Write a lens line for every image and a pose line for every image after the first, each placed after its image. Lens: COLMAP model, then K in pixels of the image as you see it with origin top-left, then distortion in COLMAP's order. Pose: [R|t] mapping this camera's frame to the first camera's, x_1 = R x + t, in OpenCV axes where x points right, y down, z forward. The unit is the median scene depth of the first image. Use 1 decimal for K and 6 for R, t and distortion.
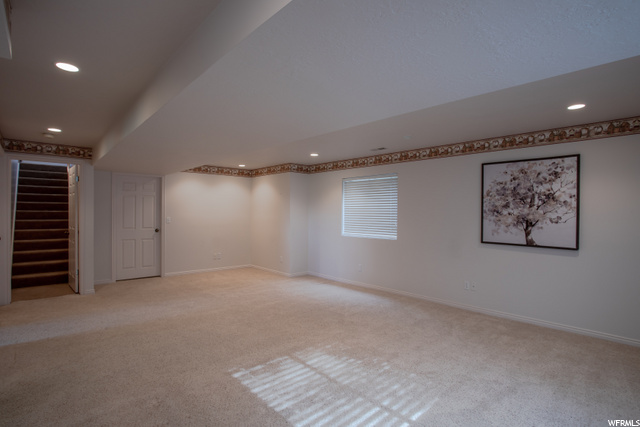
lens RADIAL K [[327.4, 0, 320.1], [0, 327.4, 210.7], [0, 0, 1]] dist [-0.034962, 0.005270]
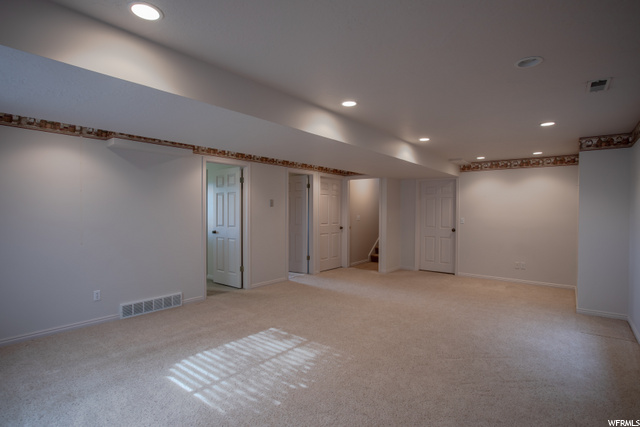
lens RADIAL K [[327.4, 0, 318.5], [0, 327.4, 214.0], [0, 0, 1]] dist [-0.034962, 0.005270]
pose [[0.143046, 0.005894, -0.989698, 0.795206], [-0.000386, 0.999983, 0.005899, 0.002770], [0.989716, -0.000462, 0.143046, 0.683858]]
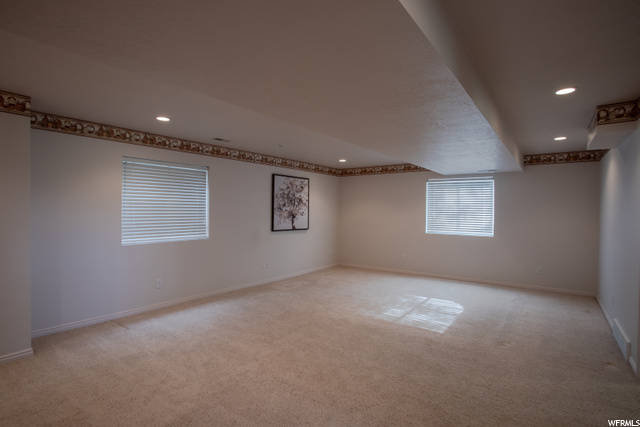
lens RADIAL K [[327.4, 0, 322.3], [0, 327.4, 212.0], [0, 0, 1]] dist [-0.034962, 0.005270]
pose [[-0.196508, -0.022414, 0.980246, -1.038474], [-0.019848, 0.999625, 0.018878, -0.015649], [-0.980301, -0.015747, -0.196879, 1.221070]]
